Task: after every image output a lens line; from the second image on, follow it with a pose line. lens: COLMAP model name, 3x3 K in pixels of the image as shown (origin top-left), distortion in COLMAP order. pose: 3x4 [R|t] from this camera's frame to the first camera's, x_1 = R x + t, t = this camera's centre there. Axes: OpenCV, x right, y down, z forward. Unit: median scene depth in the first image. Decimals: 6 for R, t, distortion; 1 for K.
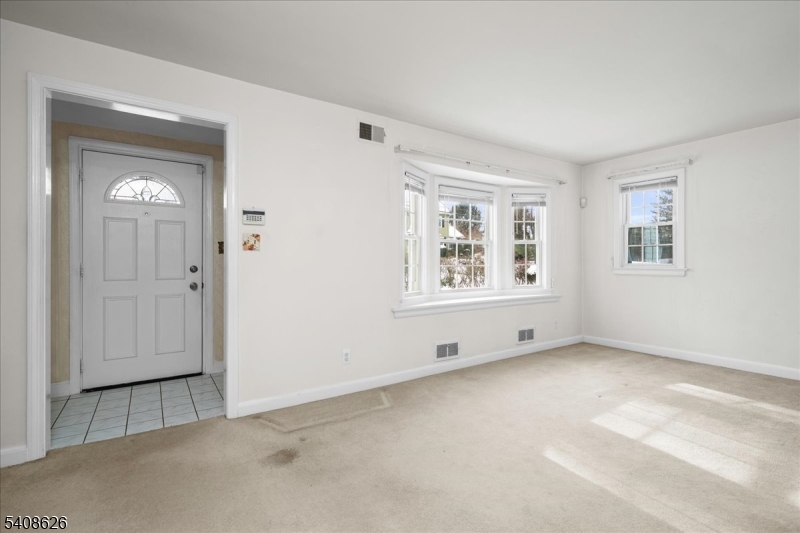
lens RADIAL K [[374.8, 0, 400.7], [0, 374.8, 262.6], [0, 0, 1]] dist [0.001628, 0.000187]
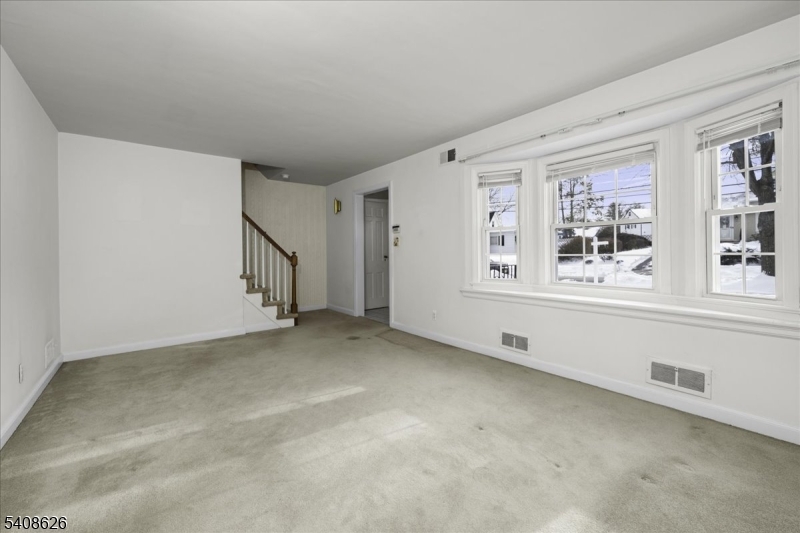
lens RADIAL K [[331.8, 0, 397.6], [0, 331.8, 254.6], [0, 0, 1]] dist [0.000394, 0.000119]
pose [[0.069533, 0.010743, -0.997522, 0.945059], [0.010417, 0.999880, 0.011495, -0.005249], [0.997525, -0.011190, 0.069413, 0.625493]]
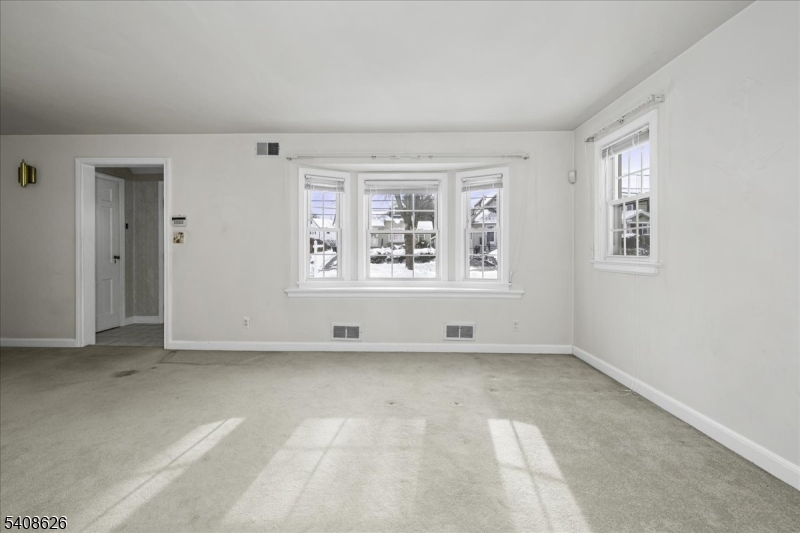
lens RADIAL K [[331.8, 0, 397.6], [0, 331.8, 254.6], [0, 0, 1]] dist [0.000394, 0.000119]
pose [[0.814099, 0.010324, -0.580634, 0.791233], [-0.005770, 0.999936, 0.009690, -0.002547], [0.580697, -0.004538, 0.814107, 0.293060]]
